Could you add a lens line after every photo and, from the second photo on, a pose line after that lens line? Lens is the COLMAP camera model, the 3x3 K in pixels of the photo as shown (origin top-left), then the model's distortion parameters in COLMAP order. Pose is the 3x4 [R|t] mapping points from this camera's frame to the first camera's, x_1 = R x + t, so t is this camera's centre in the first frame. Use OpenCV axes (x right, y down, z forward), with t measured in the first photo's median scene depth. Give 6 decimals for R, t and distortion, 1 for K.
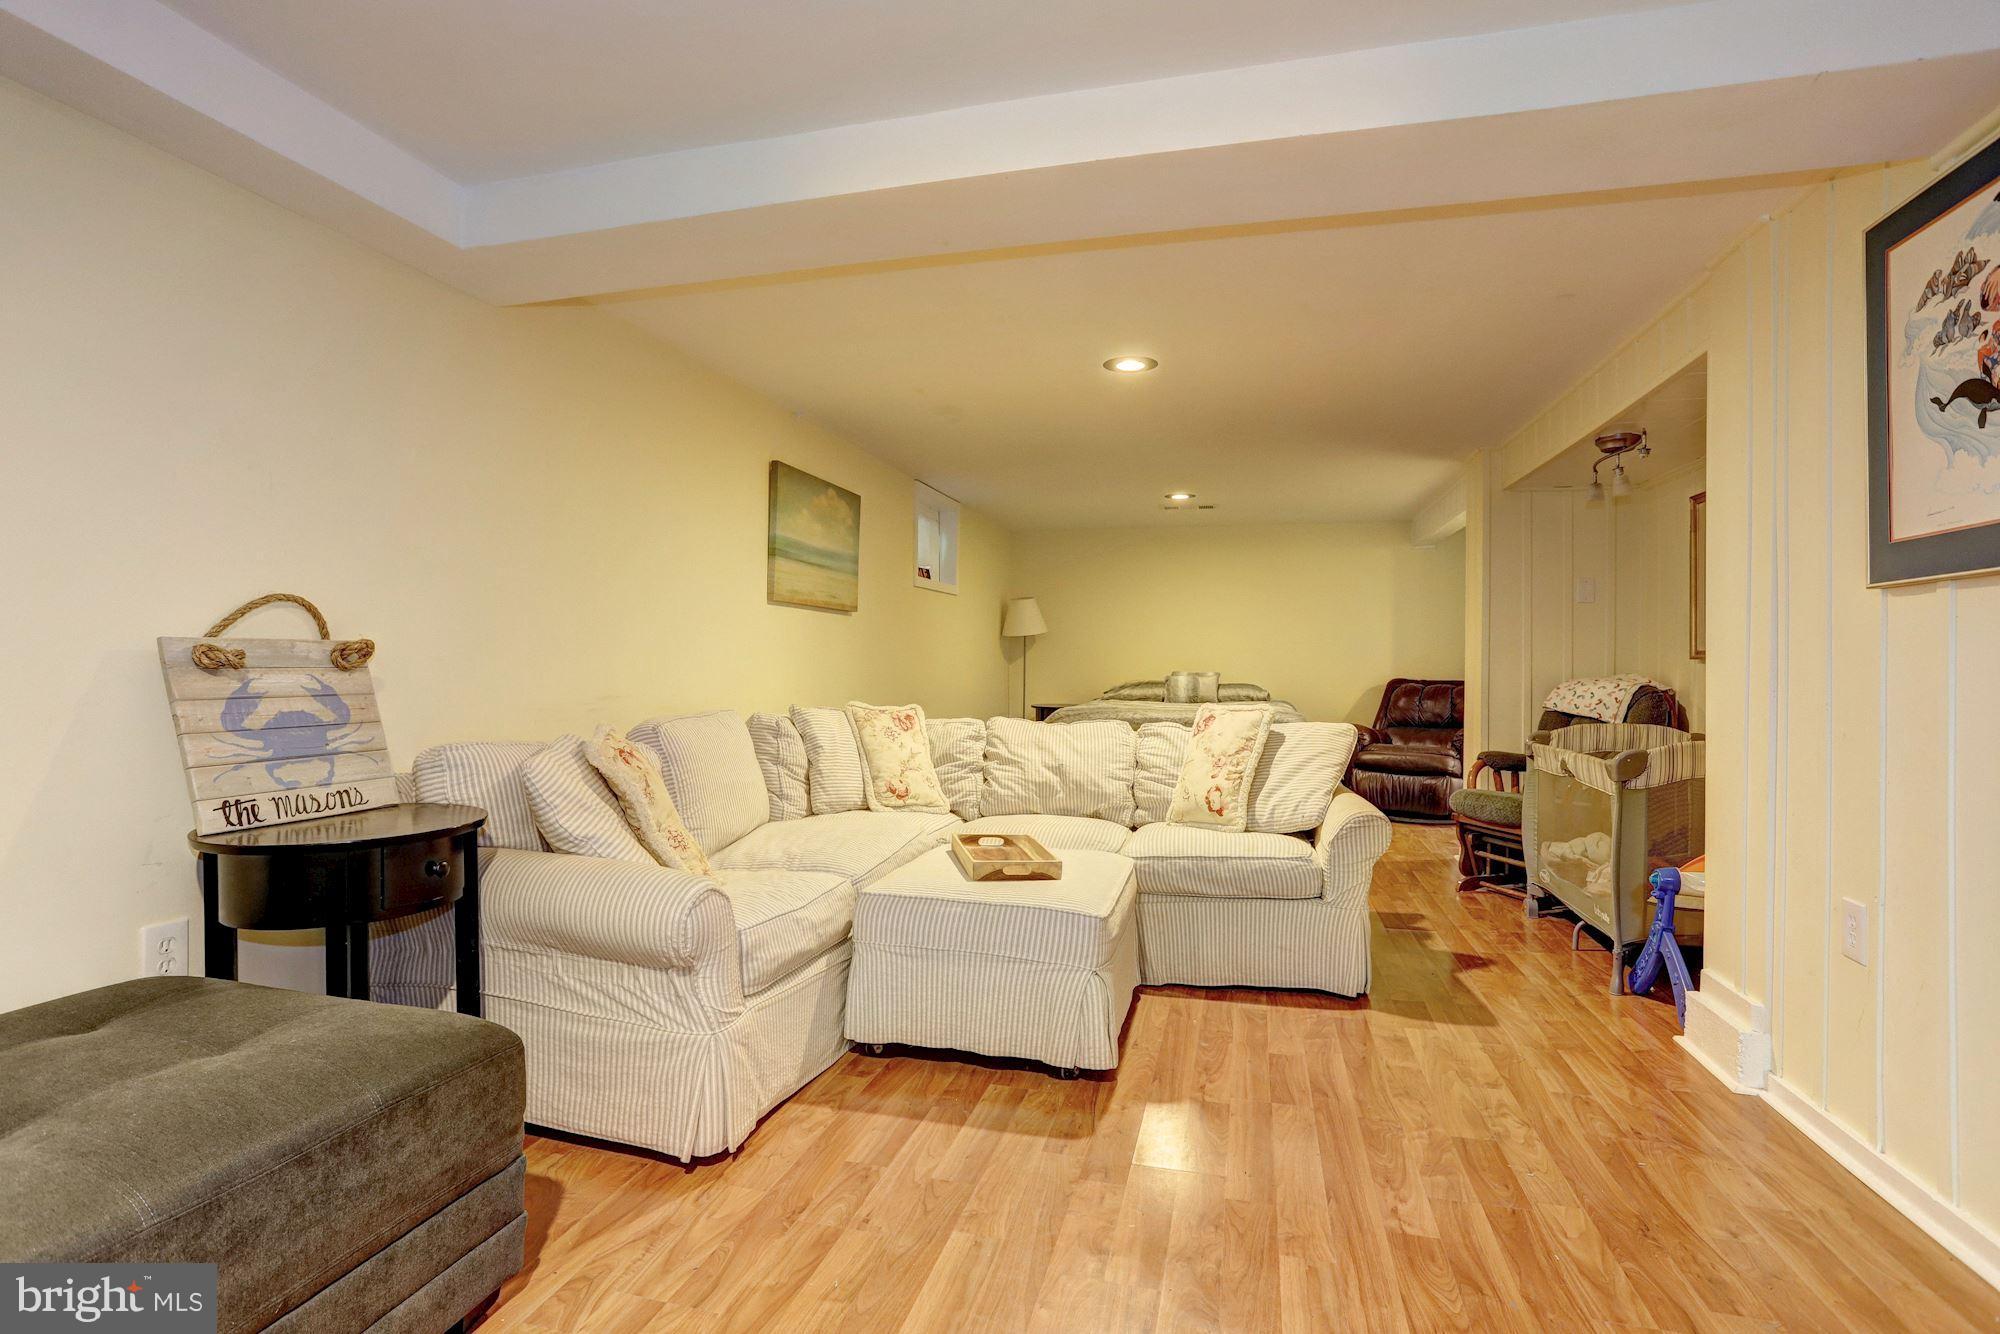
lens RADIAL K [[982.1, 0, 989.7], [0, 982.1, 665.6], [0, 0, 1]] dist [-0.071921, 0.038189]
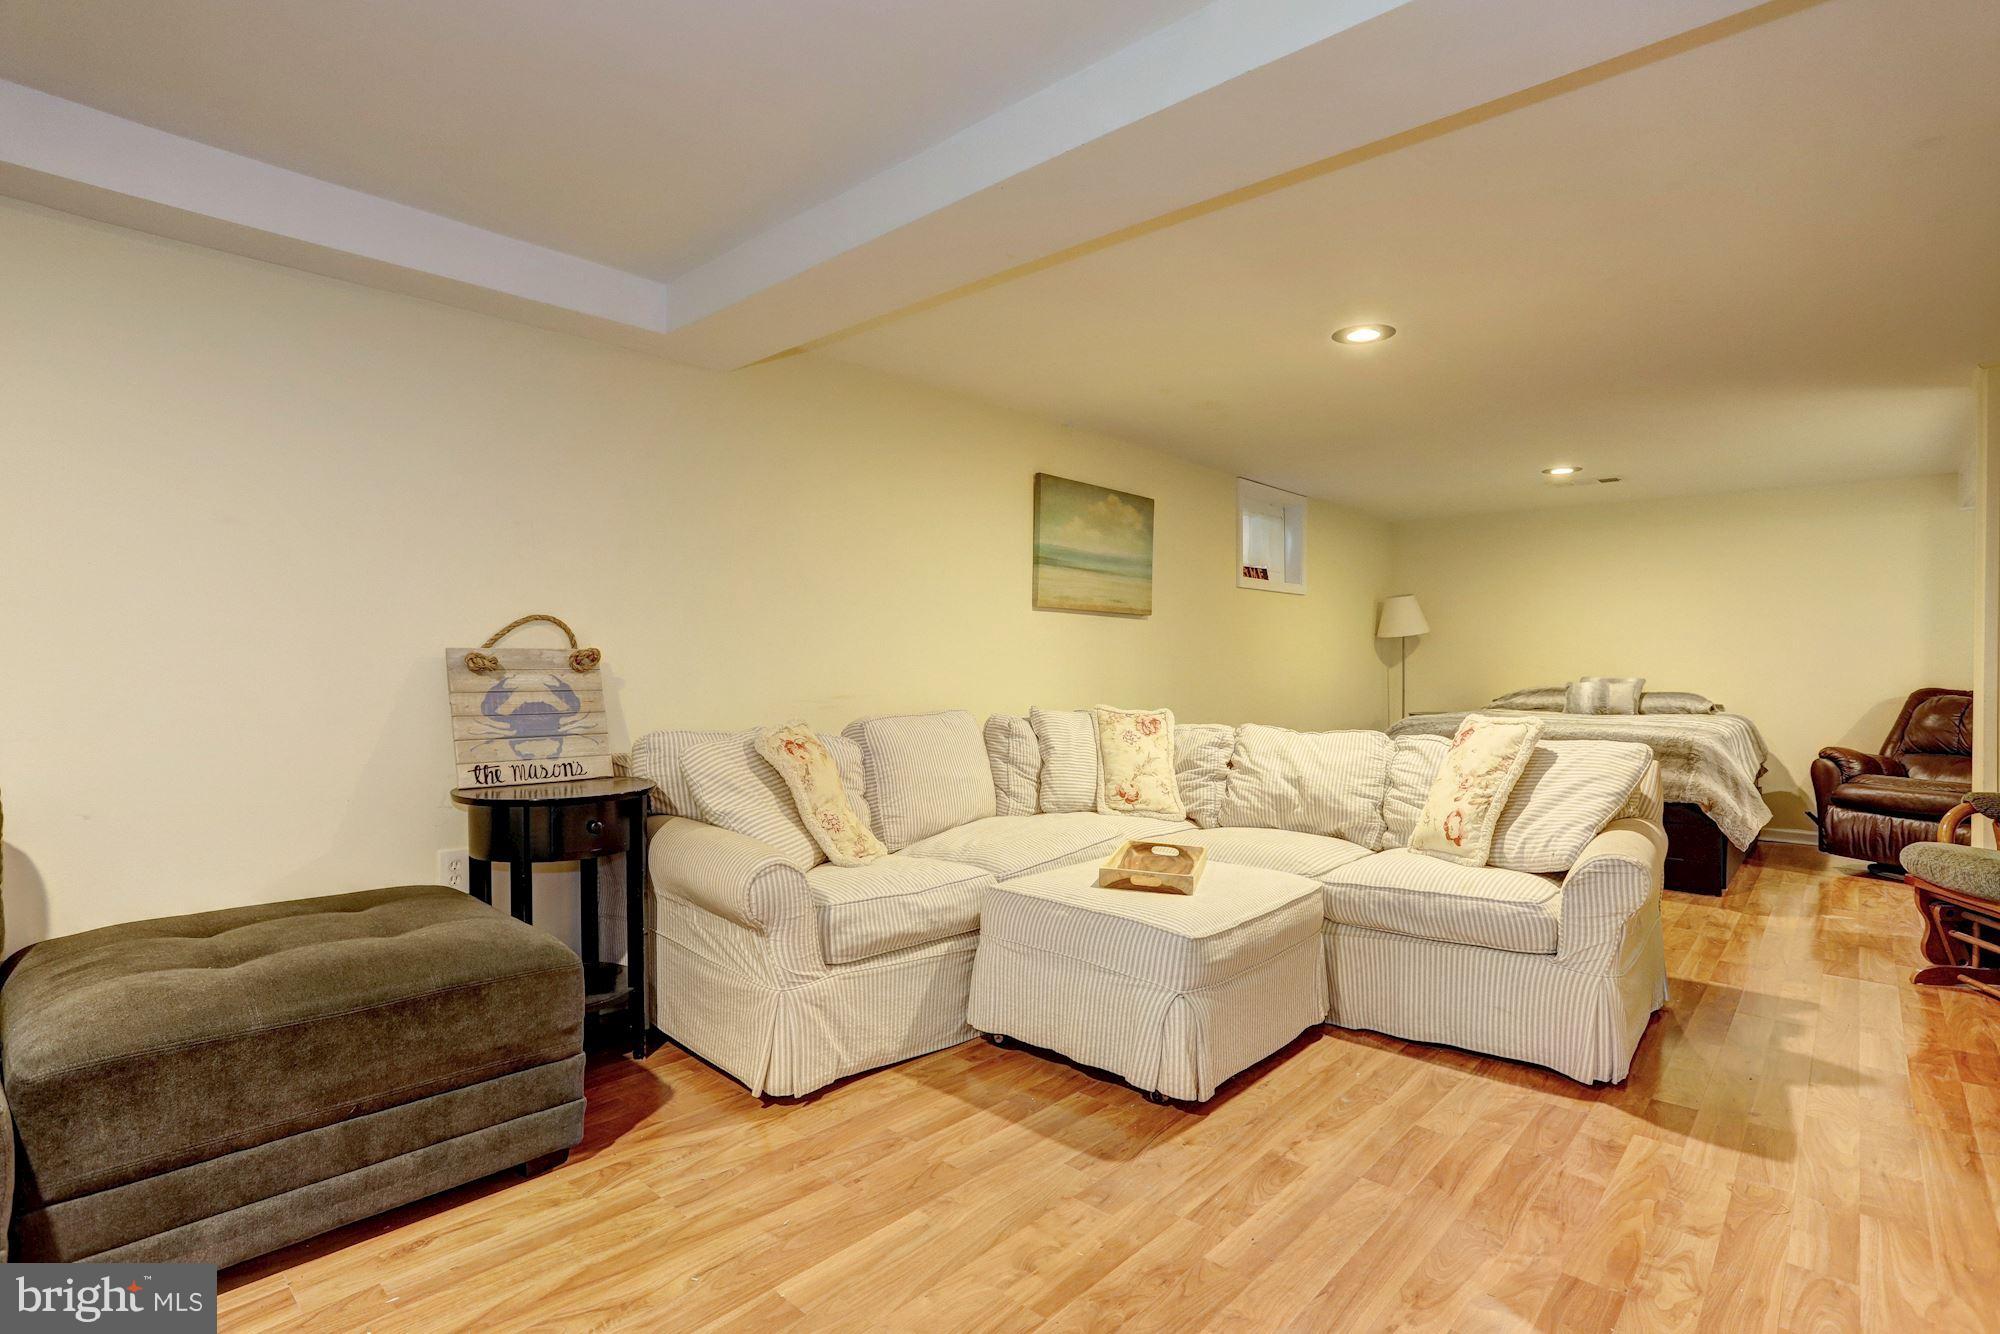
lens RADIAL K [[982.1, 0, 989.7], [0, 982.1, 665.6], [0, 0, 1]] dist [-0.071921, 0.038189]
pose [[0.881454, 0.000979, -0.472268, 0.312906], [-0.002370, 0.999994, -0.002351, -0.001383], [0.472263, 0.003191, 0.881452, 0.066275]]
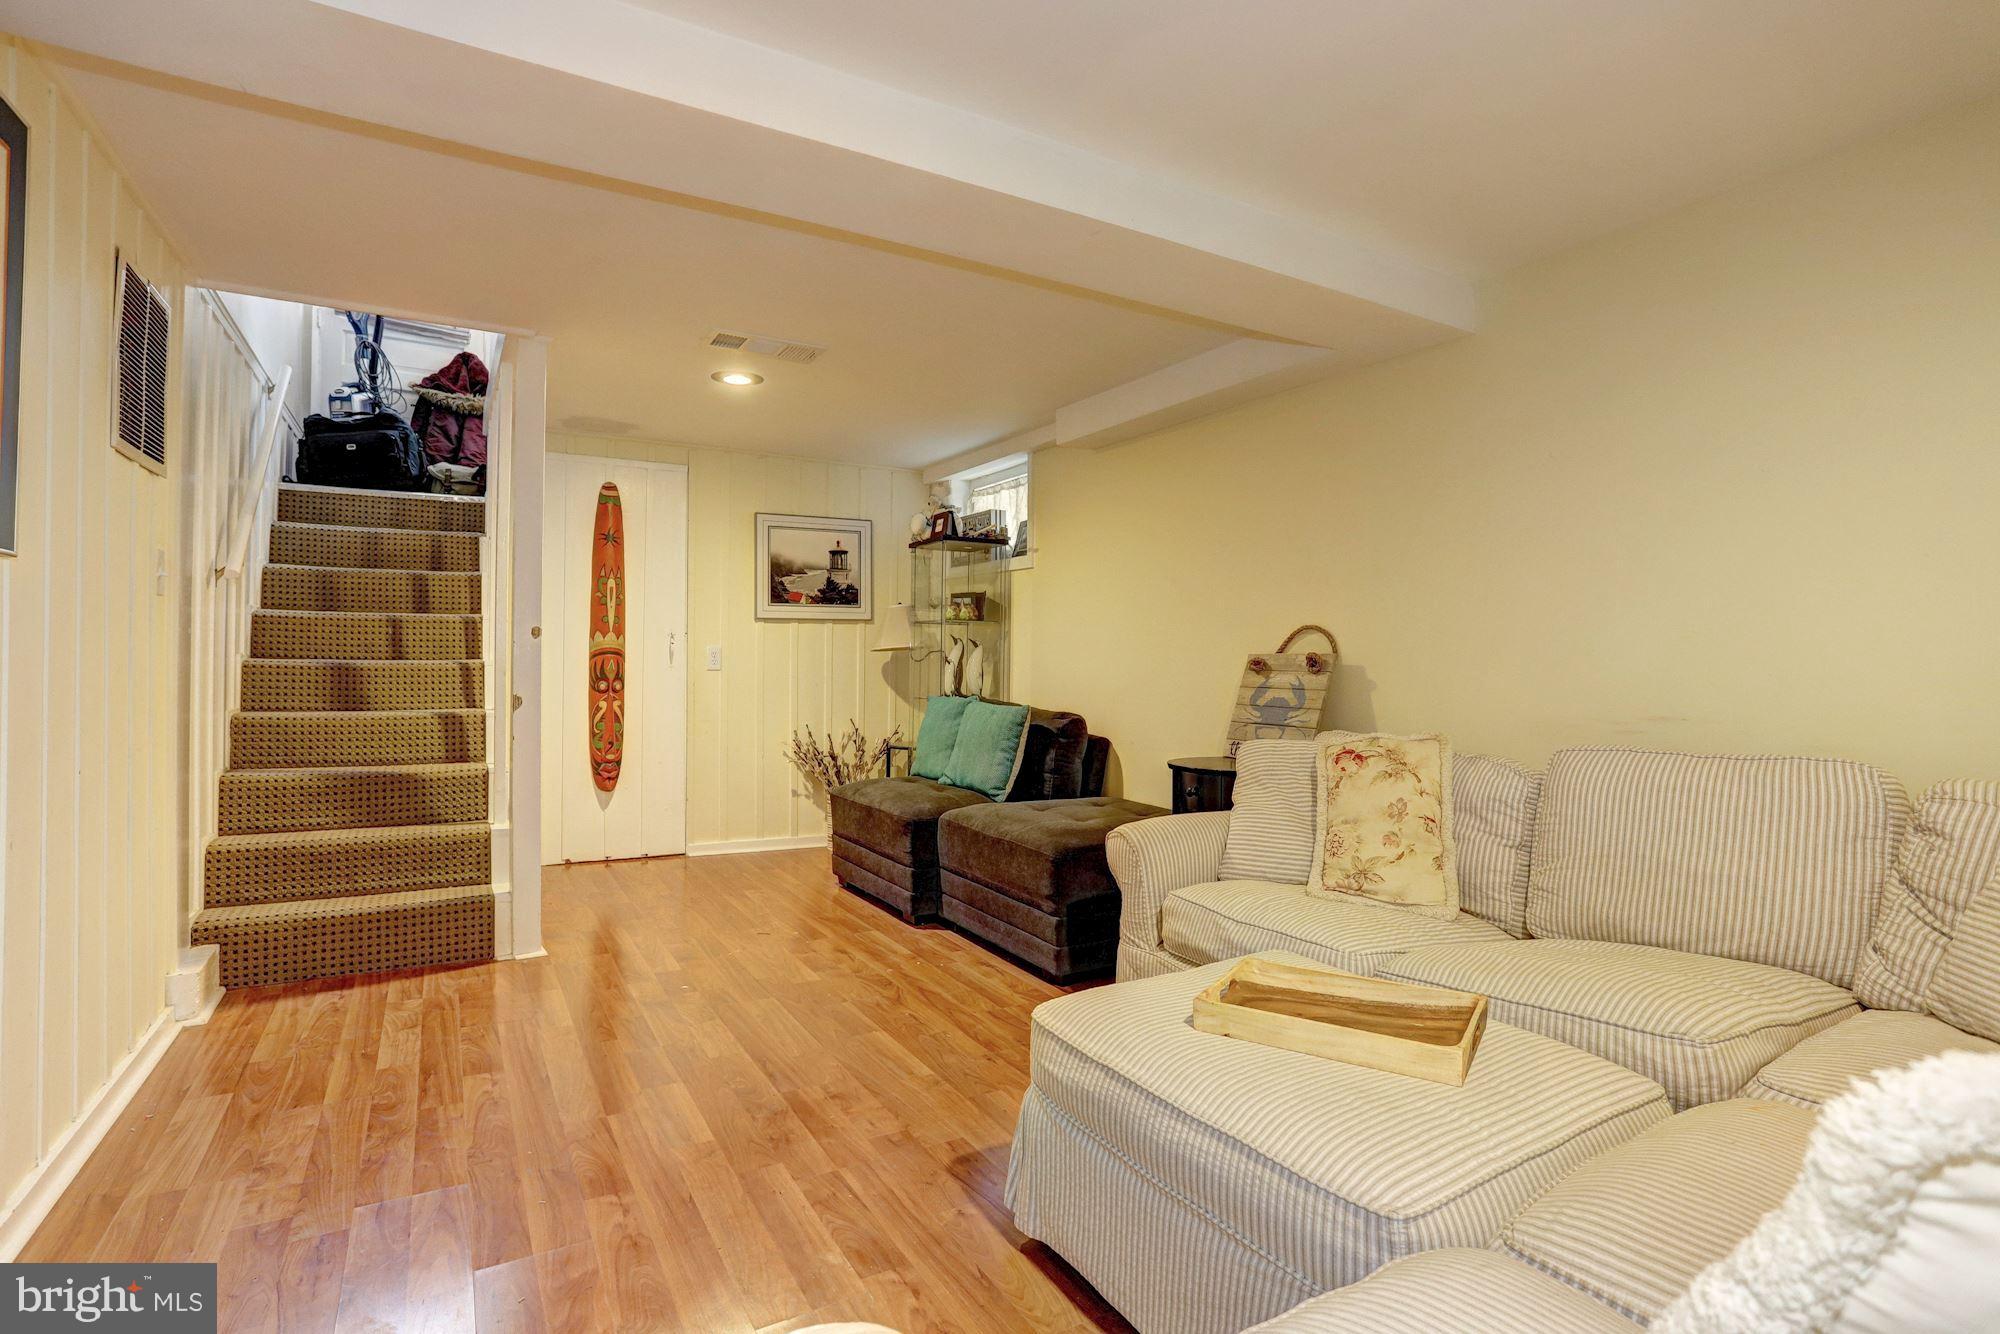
lens RADIAL K [[982.1, 0, 989.7], [0, 982.1, 665.6], [0, 0, 1]] dist [-0.071921, 0.038189]
pose [[-0.723355, -0.005579, -0.690454, 0.522379], [-0.010519, 0.999940, 0.002941, -0.004508], [0.690397, 0.009390, -0.723370, 1.228278]]
